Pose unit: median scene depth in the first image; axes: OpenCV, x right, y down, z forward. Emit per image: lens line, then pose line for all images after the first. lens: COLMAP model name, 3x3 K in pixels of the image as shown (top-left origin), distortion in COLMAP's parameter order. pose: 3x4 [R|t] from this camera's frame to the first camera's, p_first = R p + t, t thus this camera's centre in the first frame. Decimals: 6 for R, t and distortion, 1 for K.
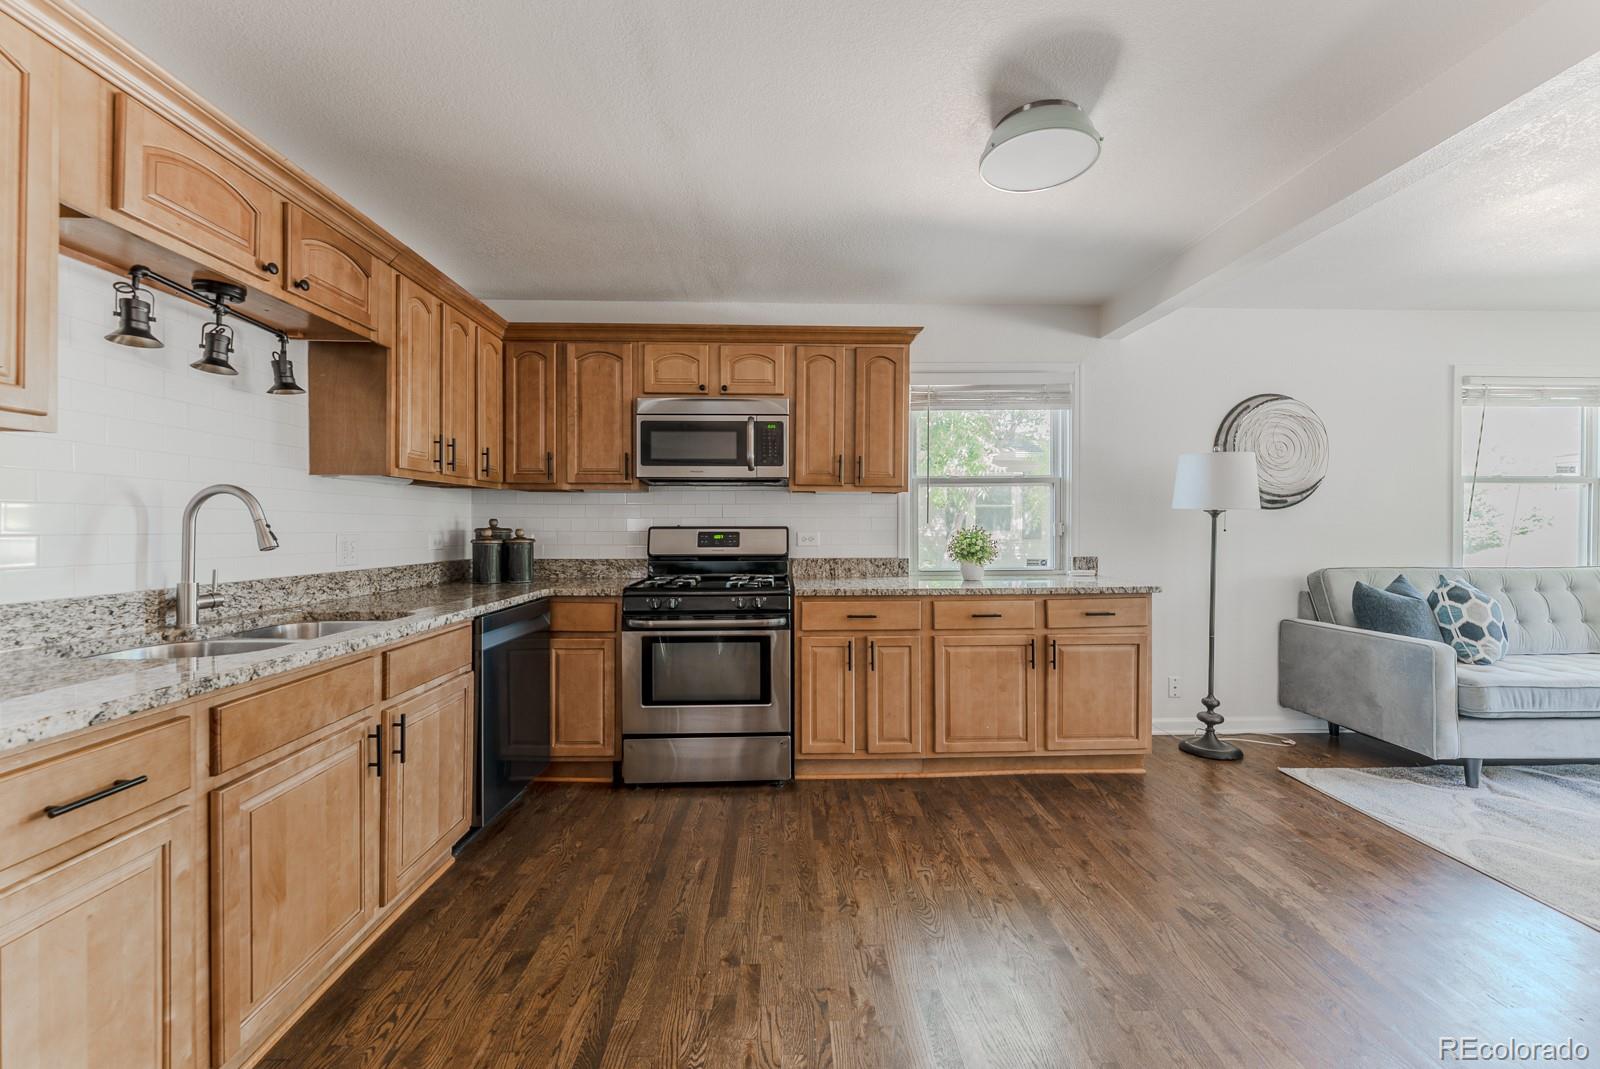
lens RADIAL K [[644.1, 0, 800.7], [0, 644.1, 530.7], [0, 0, 1]] dist [-0.001319, -0.000170]
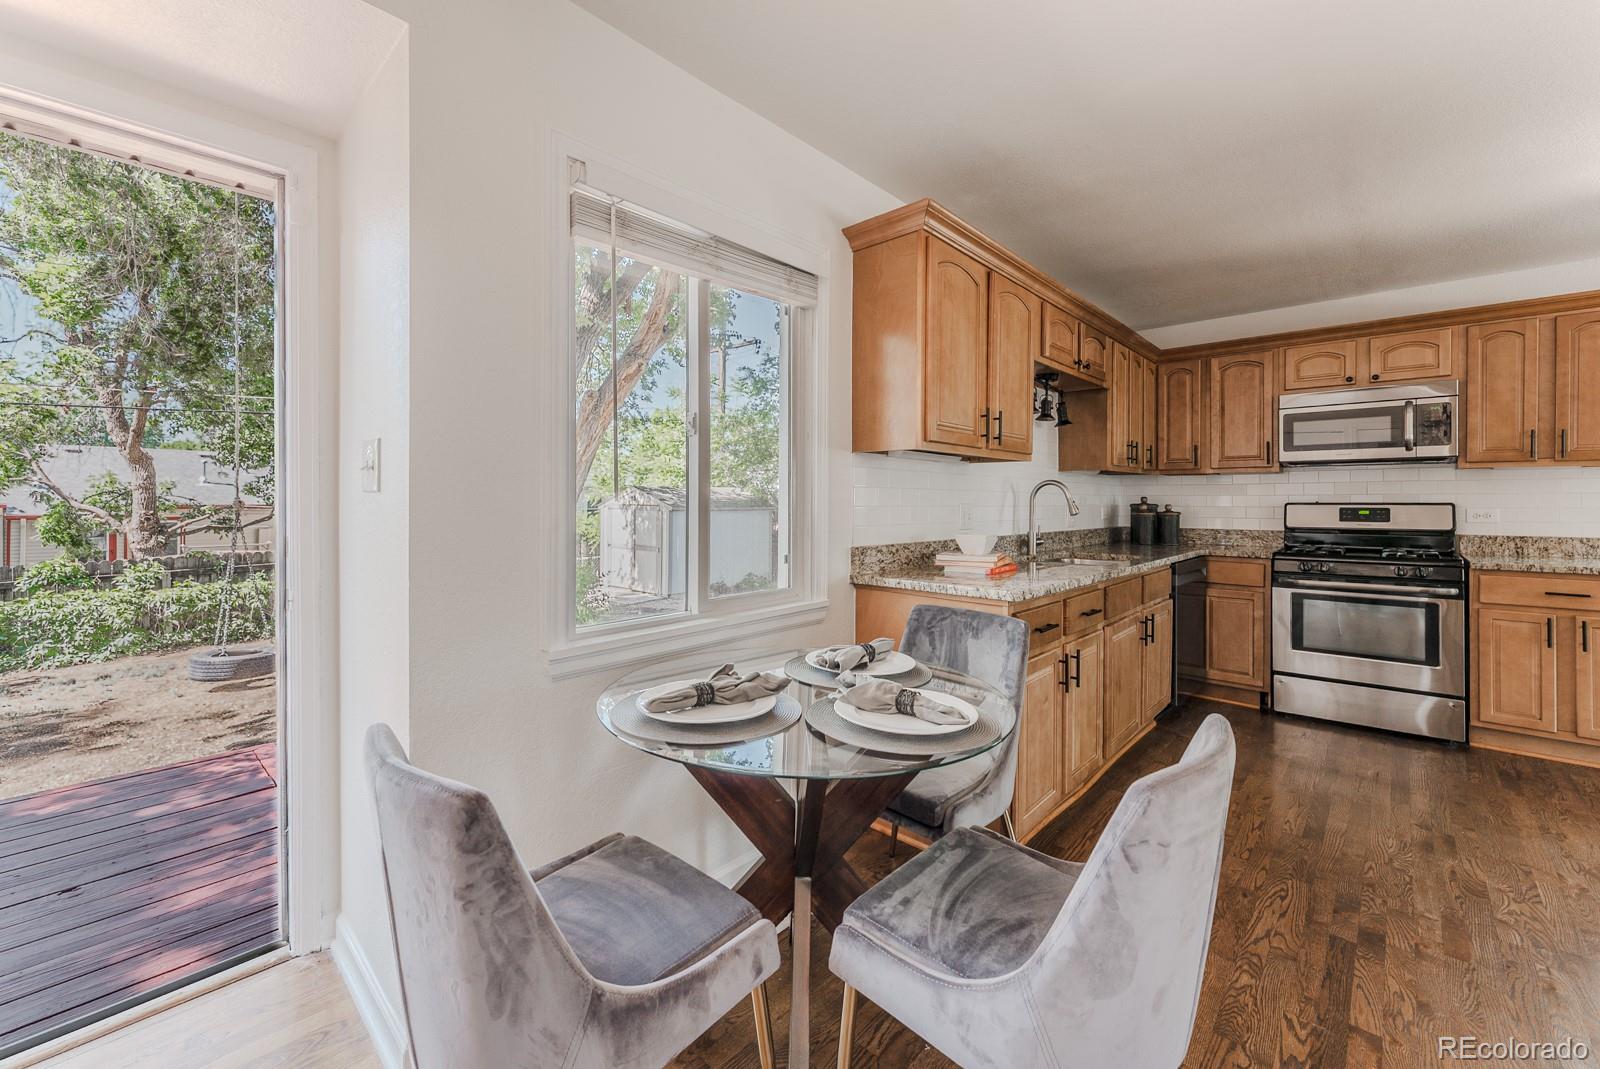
lens RADIAL K [[656.1, 0, 806.7], [0, 656.1, 498.9], [0, 0, 1]] dist [0.003389, 0.000171]
pose [[0.727045, -0.001998, -0.686587, -0.054855], [-0.006065, 0.999938, -0.009332, 0.003196], [0.686563, 0.010949, 0.726988, -0.499756]]
